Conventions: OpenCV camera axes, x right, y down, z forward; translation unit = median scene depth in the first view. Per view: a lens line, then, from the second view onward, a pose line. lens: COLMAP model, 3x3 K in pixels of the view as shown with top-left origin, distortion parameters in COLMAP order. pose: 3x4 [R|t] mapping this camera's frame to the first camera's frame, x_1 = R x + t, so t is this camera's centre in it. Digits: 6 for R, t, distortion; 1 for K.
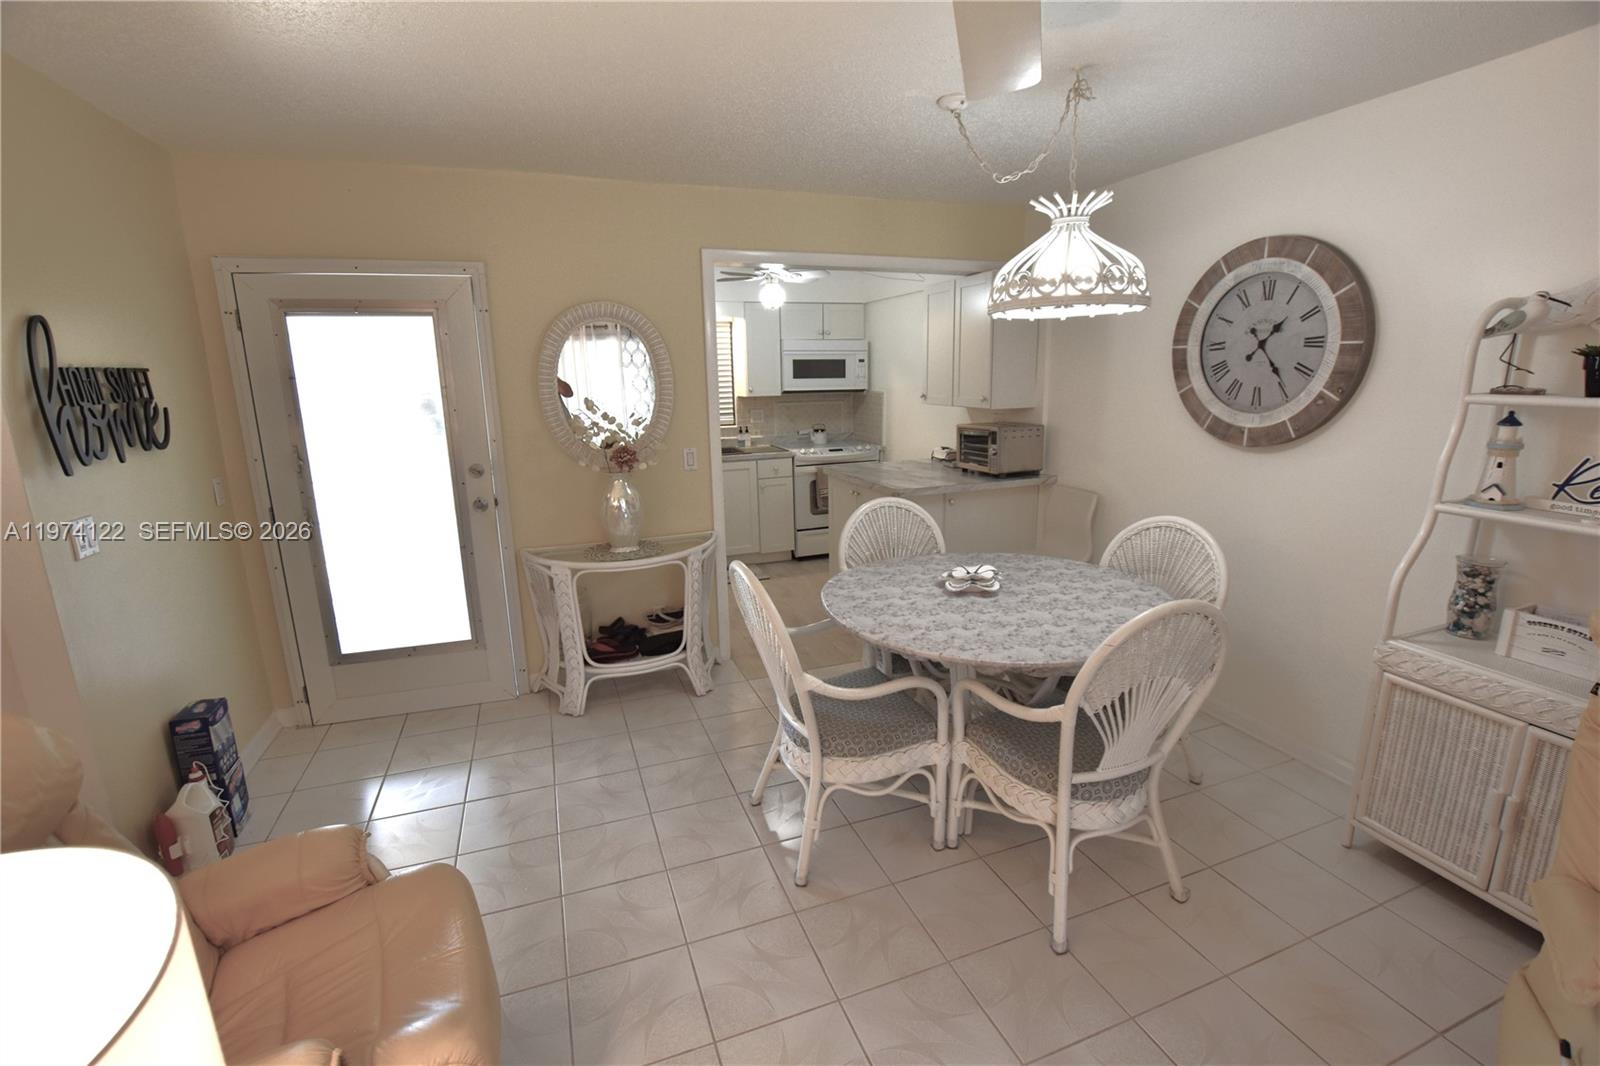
lens RADIAL K [[684.7, 0, 800.0], [0, 684.7, 533.0], [0, 0, 1]] dist [-0.043247, -0.000092]
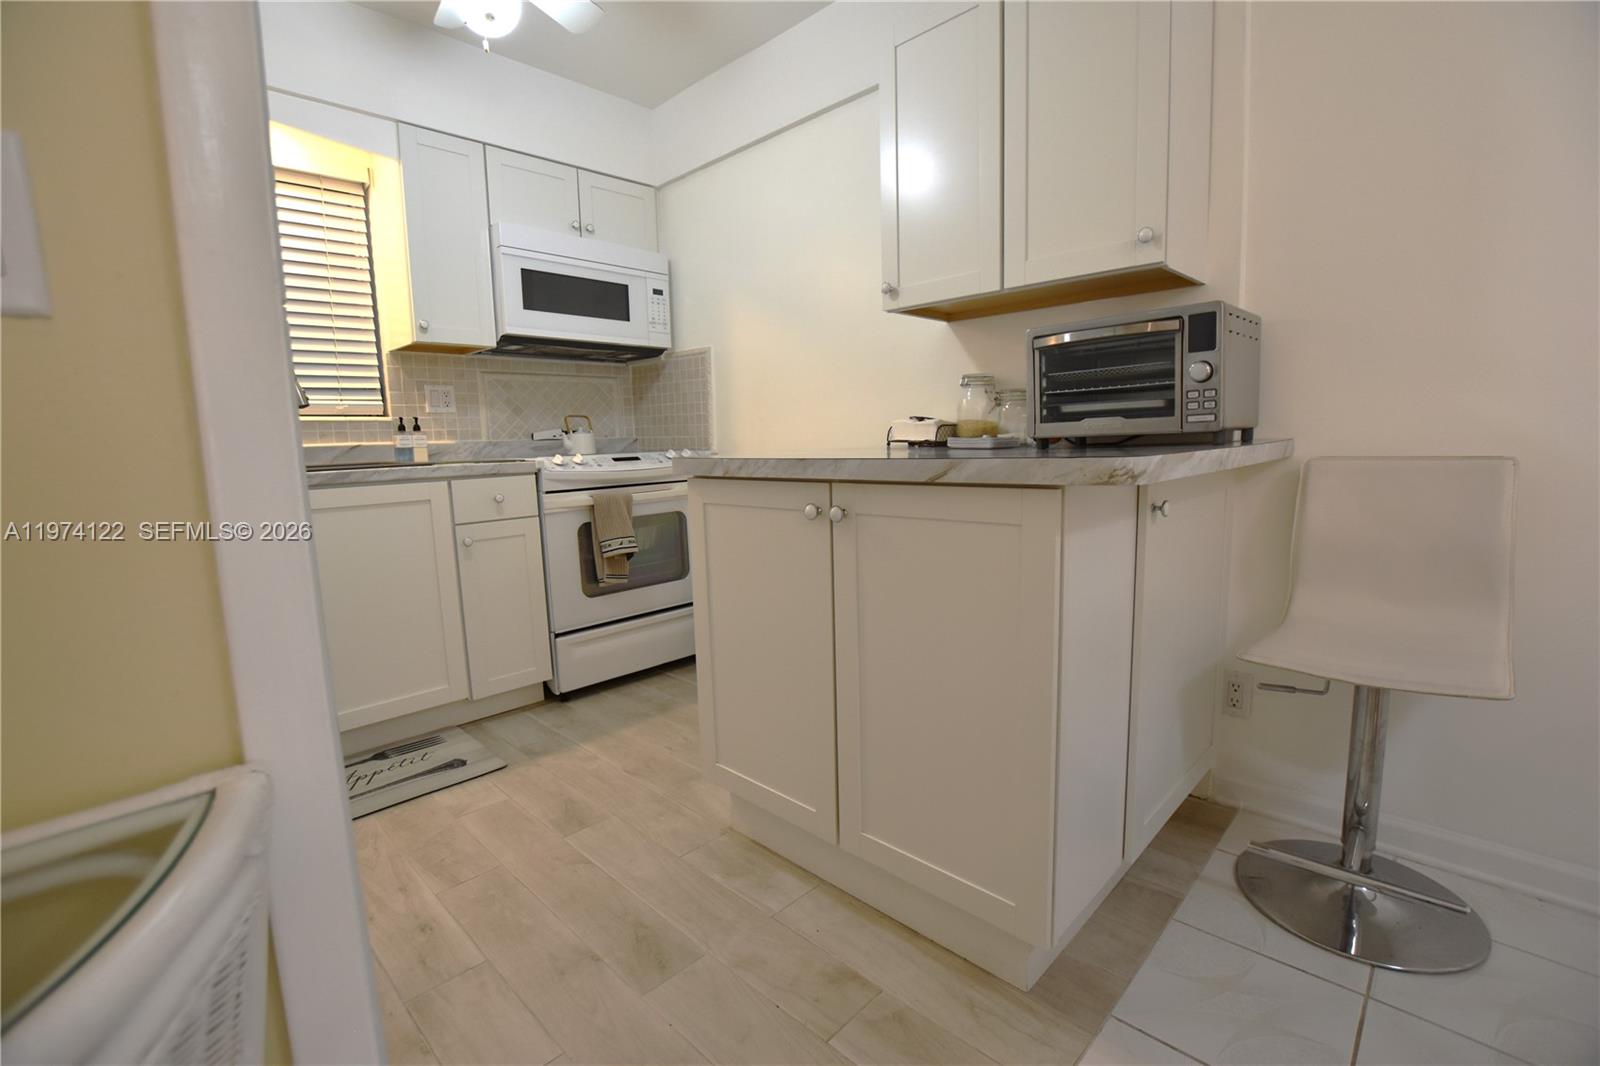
lens RADIAL K [[684.7, 0, 800.0], [0, 684.7, 533.0], [0, 0, 1]] dist [-0.043247, -0.000092]
pose [[0.899679, -0.063602, 0.431894, -0.048250], [0.106967, 0.991289, -0.076842, -0.019214], [-0.423245, 0.115332, 0.898645, 0.516574]]
